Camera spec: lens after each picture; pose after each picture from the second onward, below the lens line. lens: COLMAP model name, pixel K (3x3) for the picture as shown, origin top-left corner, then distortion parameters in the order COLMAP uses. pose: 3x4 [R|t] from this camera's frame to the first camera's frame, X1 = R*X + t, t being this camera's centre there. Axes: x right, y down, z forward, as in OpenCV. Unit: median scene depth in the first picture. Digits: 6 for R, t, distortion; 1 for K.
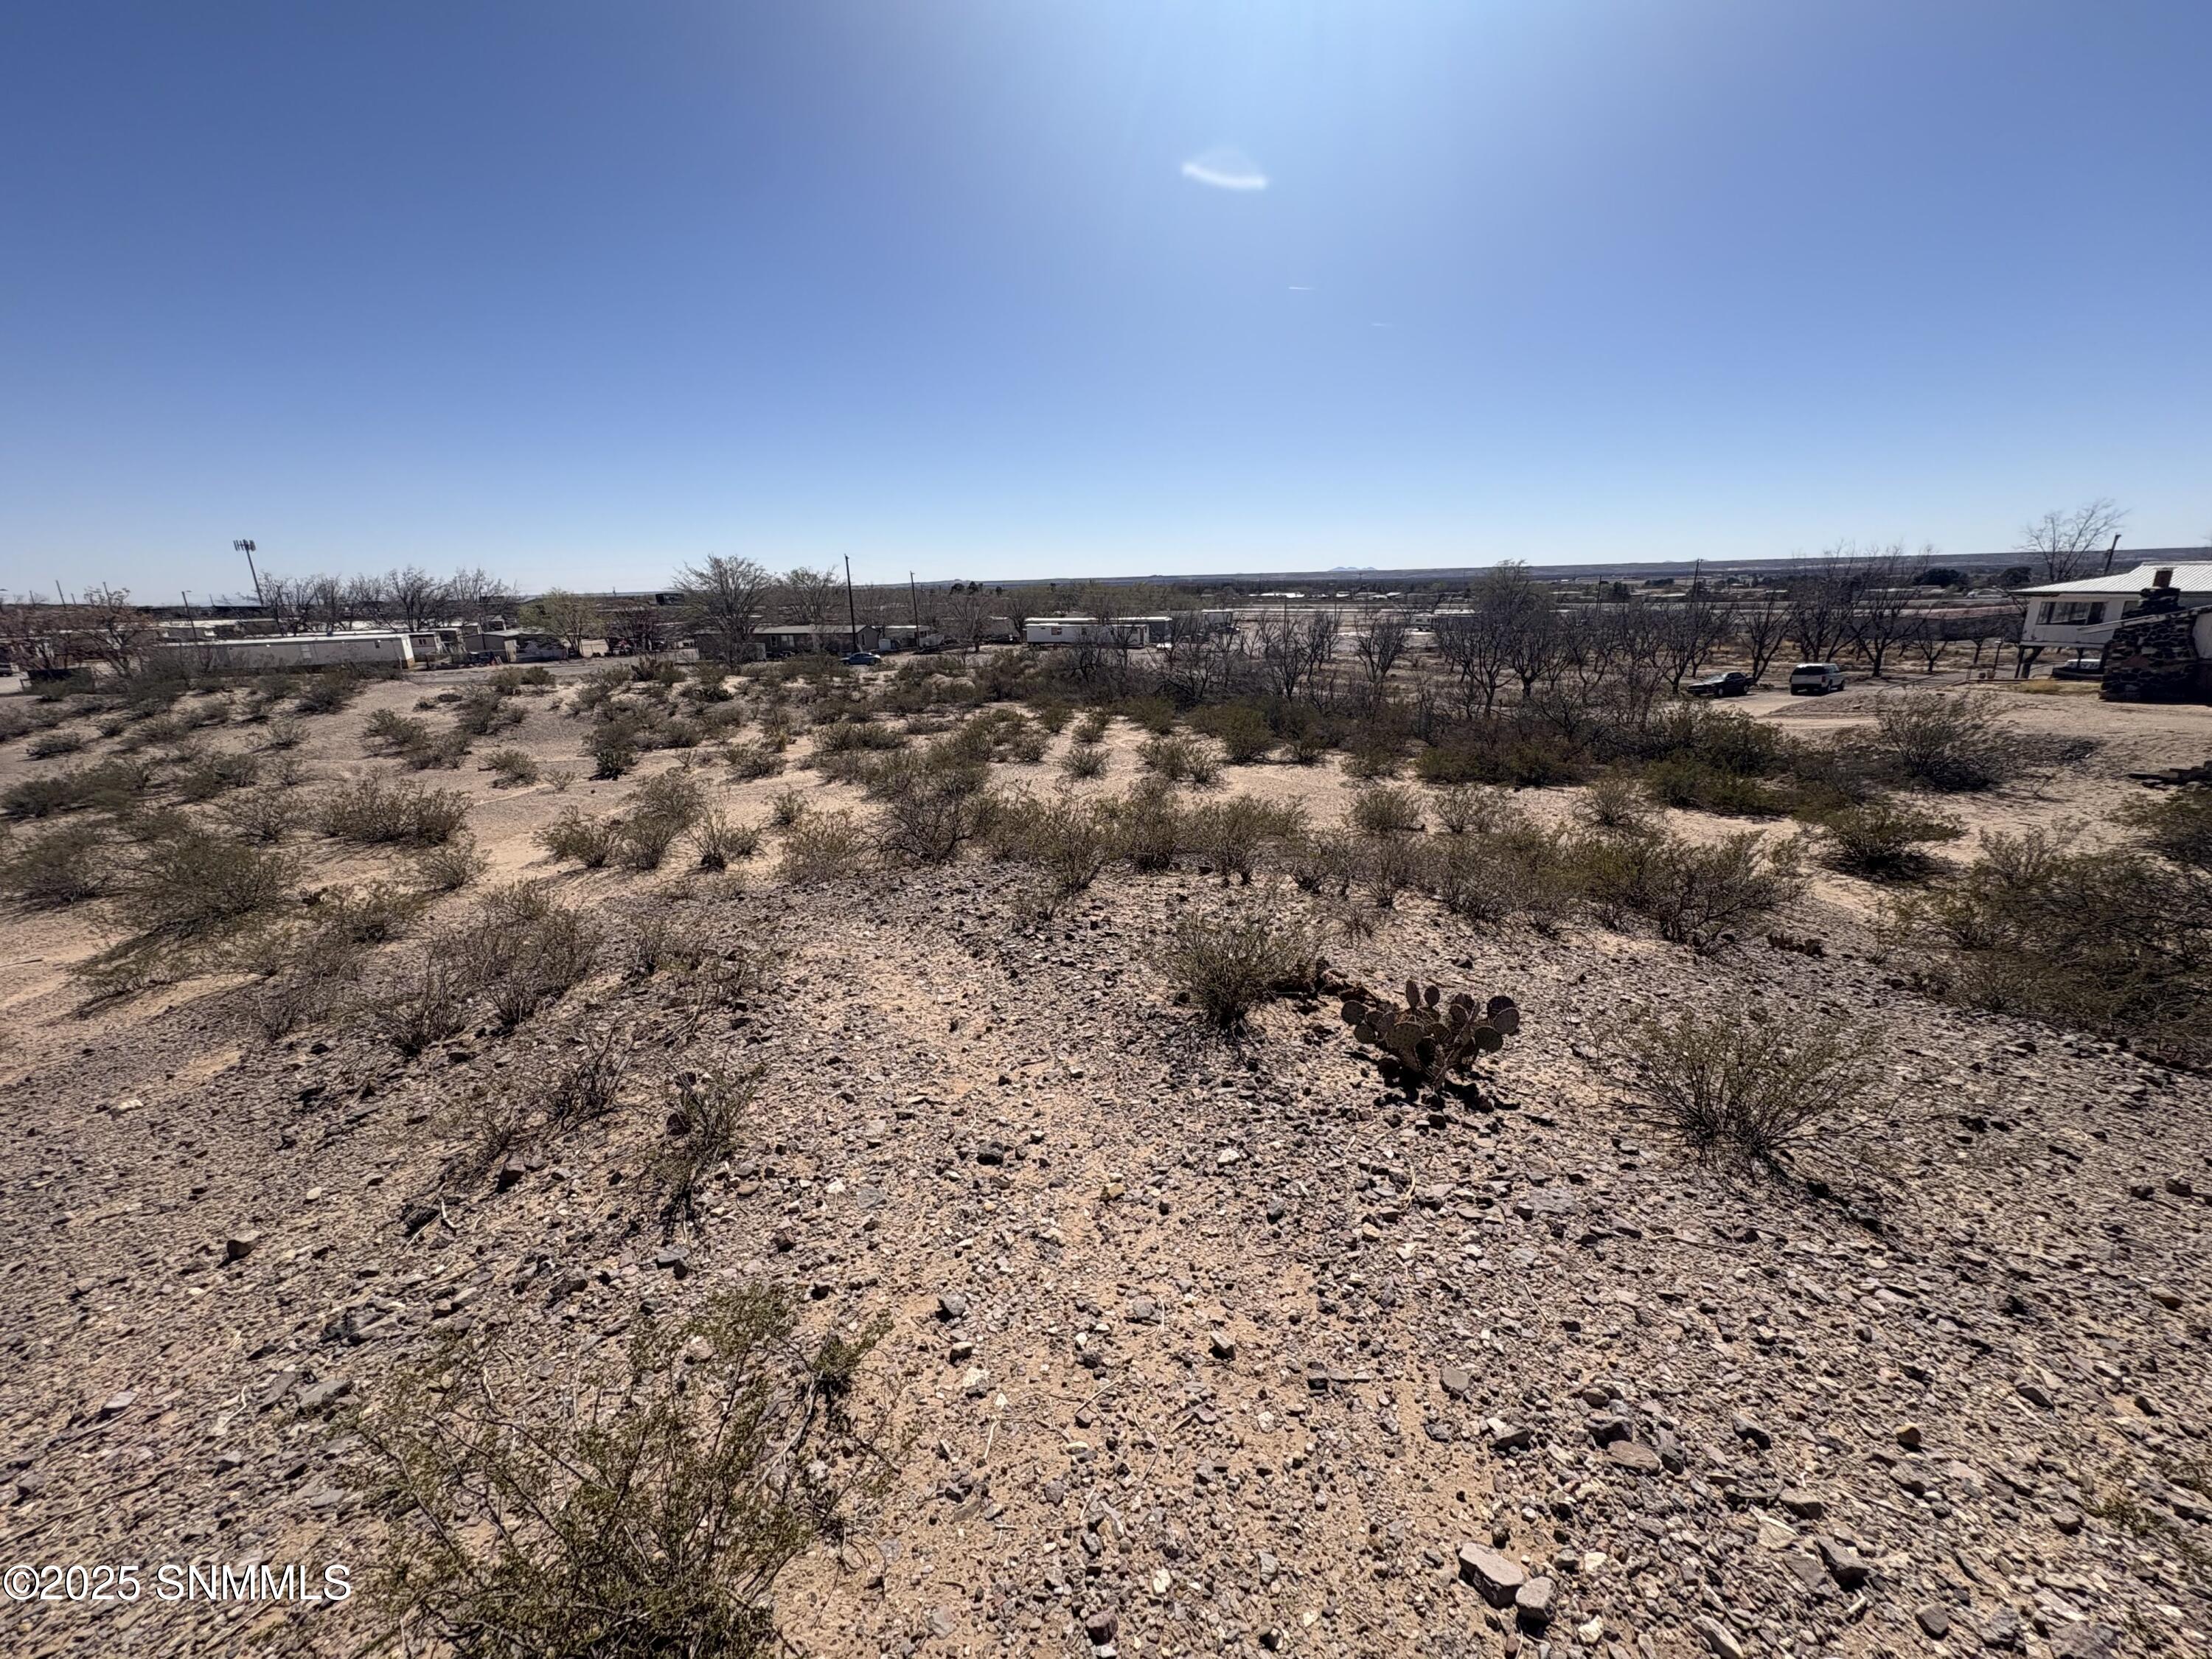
lens RADIAL K [[882.1, 0, 1108.5], [0, 882.1, 827.3], [0, 0, 1]] dist [0.000536, 0.000454]
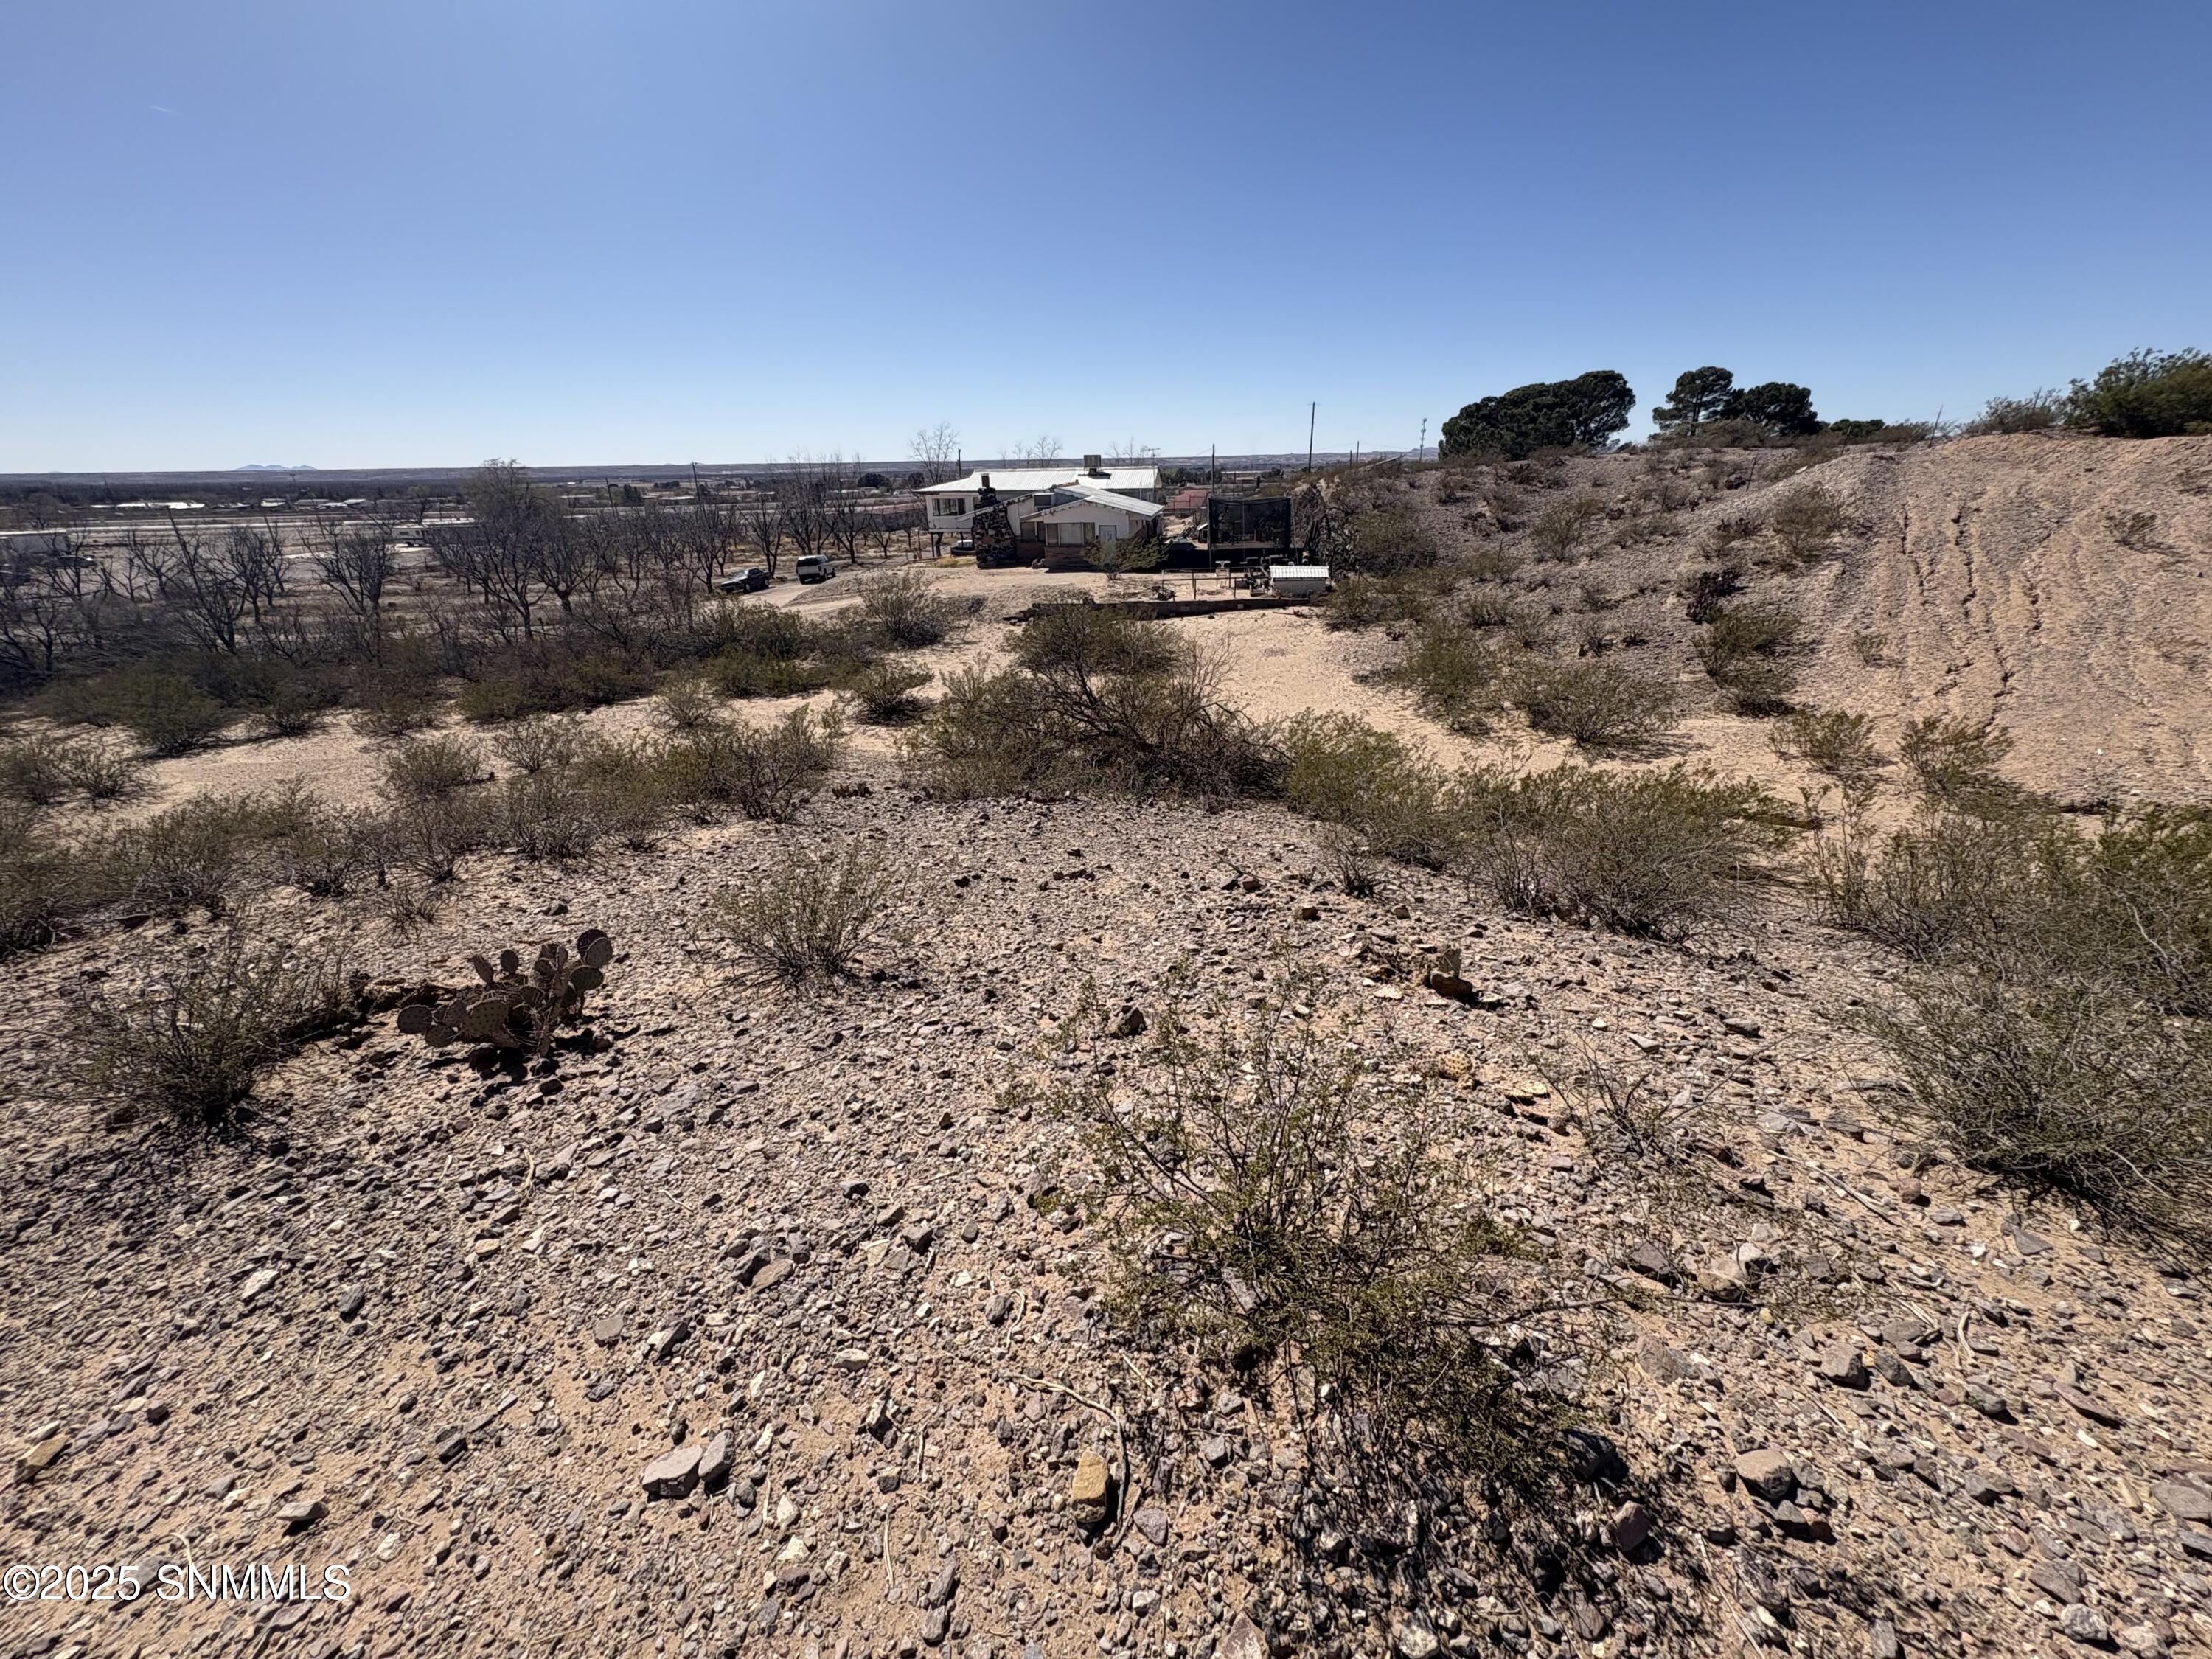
lens RADIAL K [[879.6, 0, 1105.0], [0, 879.6, 832.4], [0, 0, 1]] dist [0.001887, 0.000307]
pose [[0.560121, -0.307362, 0.769281, 0.055348], [0.225187, 0.950147, 0.215665, 0.010401], [-0.797218, 0.052433, 0.601411, -0.019856]]
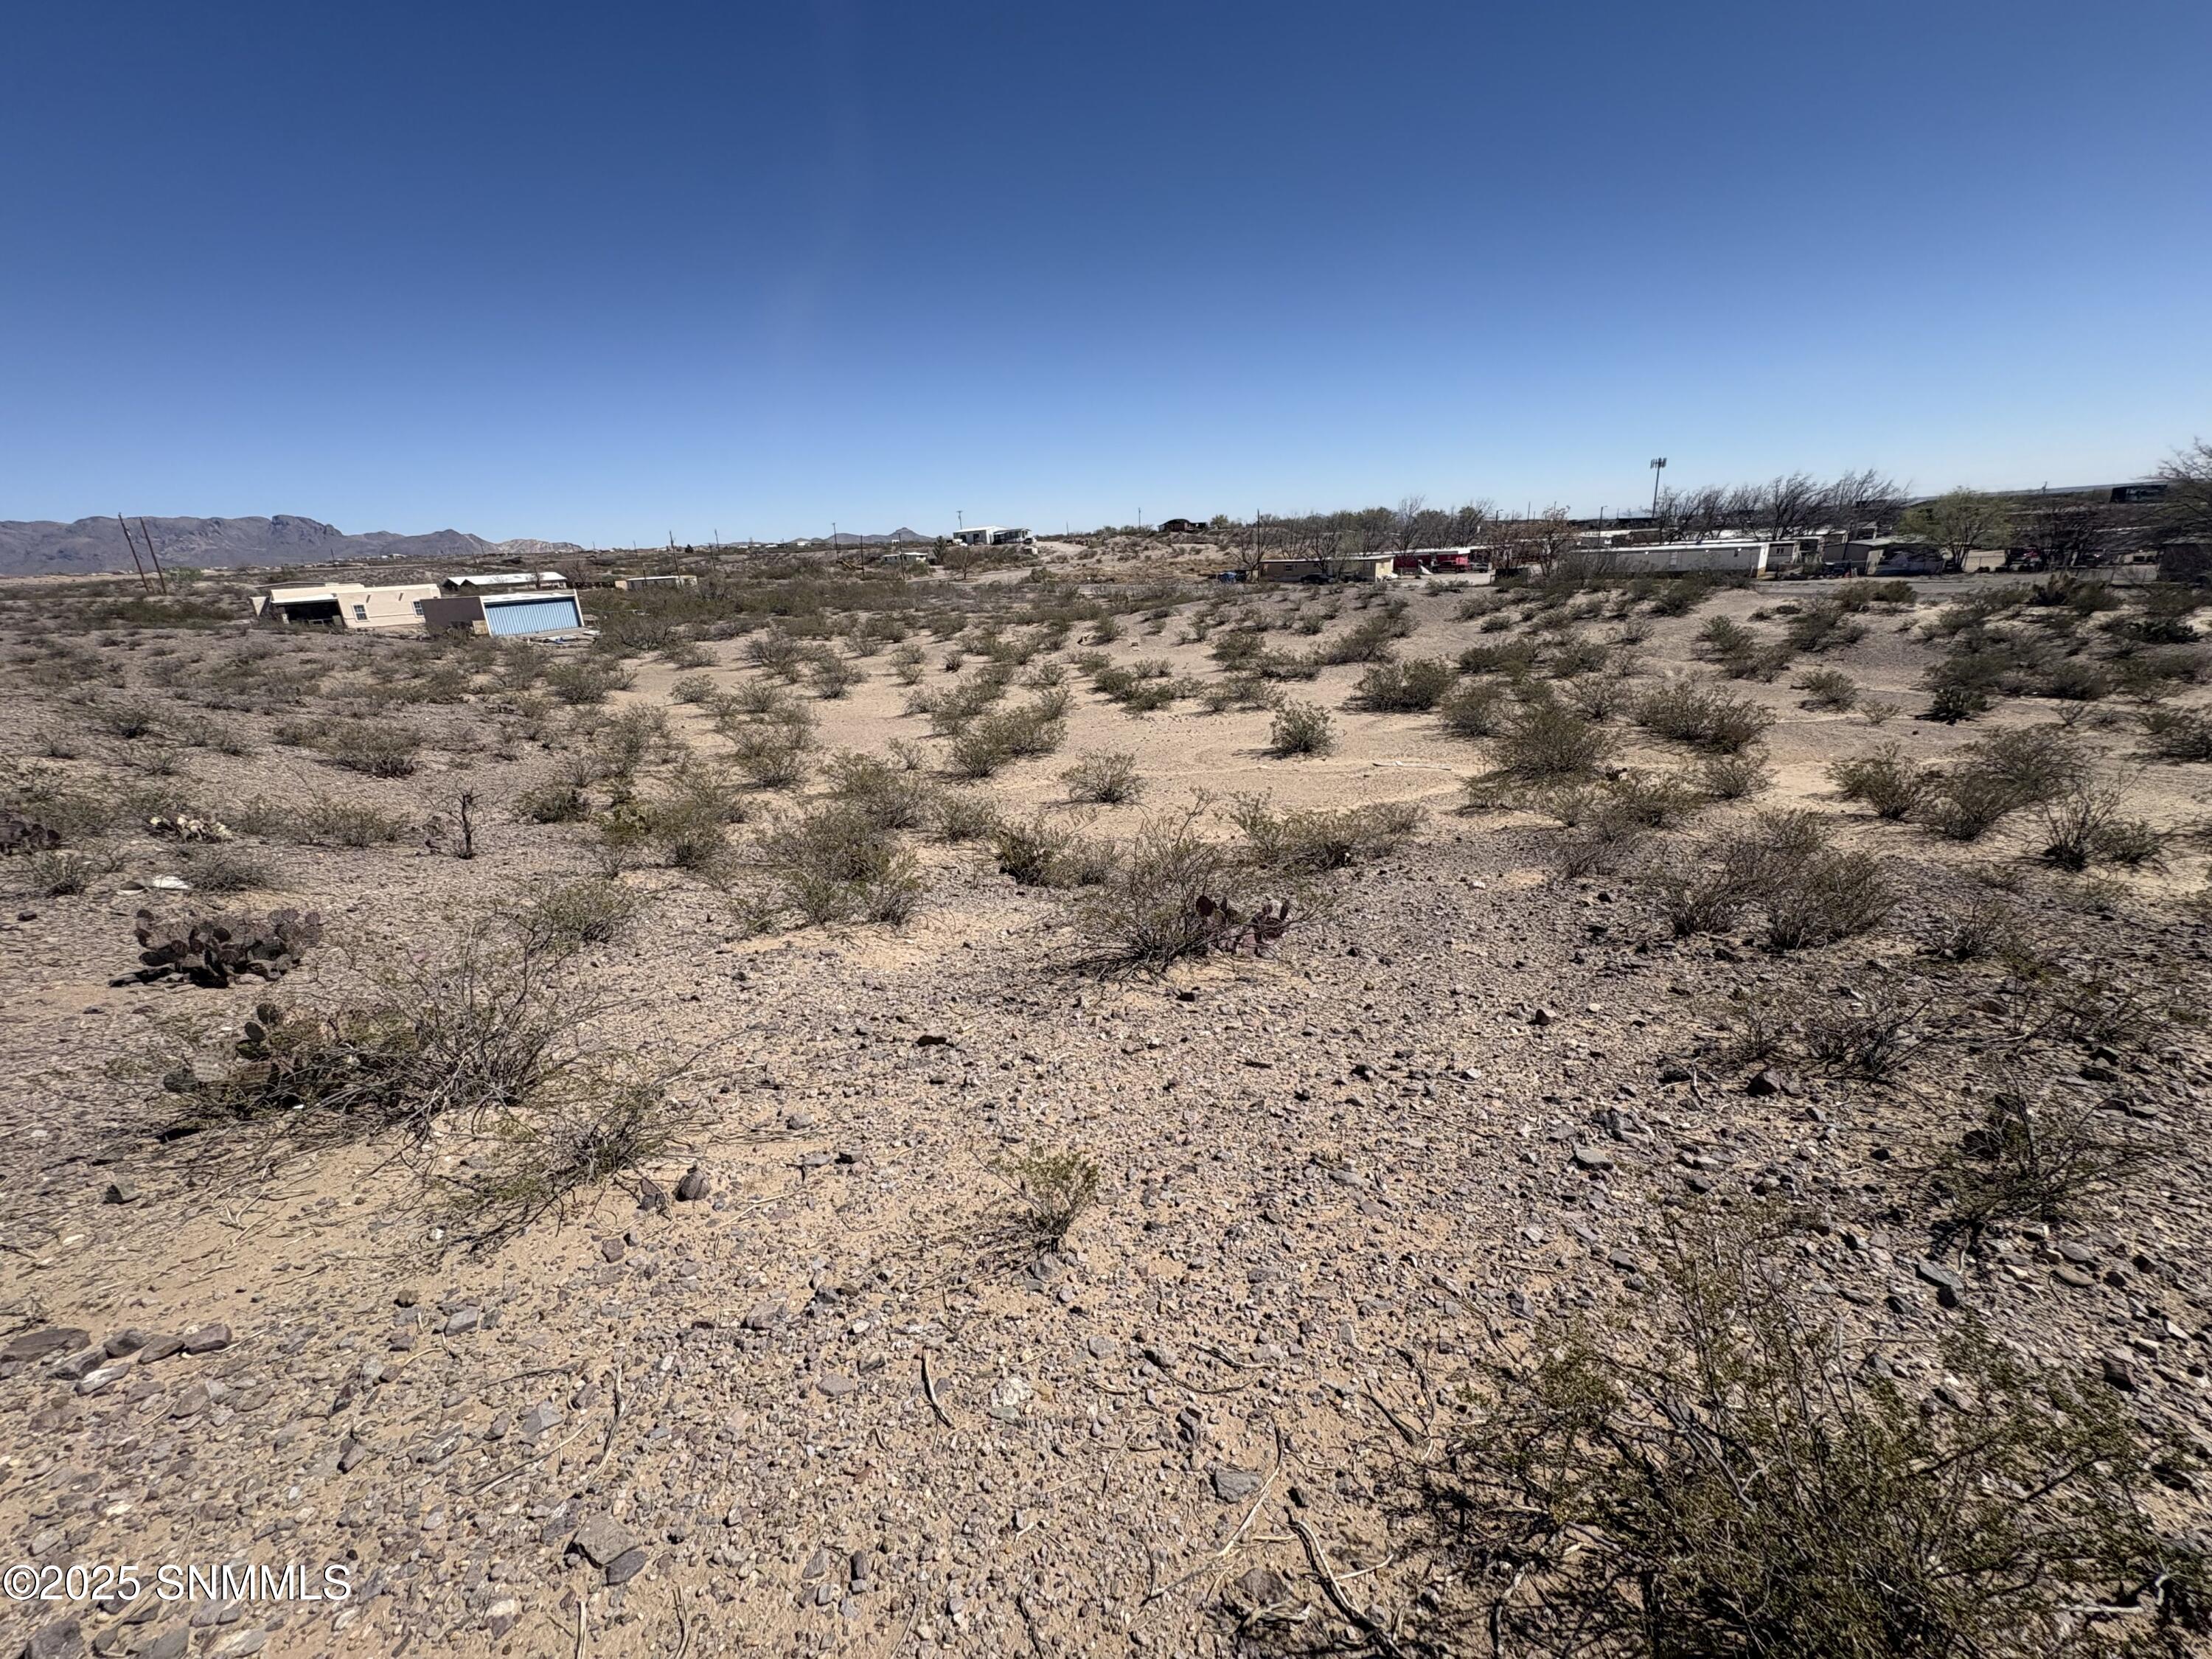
lens RADIAL K [[884.3, 0, 1103.8], [0, 884.3, 824.0], [0, 0, 1]] dist [0.000157, 0.000288]
pose [[0.287036, 0.293382, -0.911887, -0.040518], [-0.208326, 0.948279, 0.239515, 0.017211], [0.934992, 0.121221, 0.333309, -0.063031]]
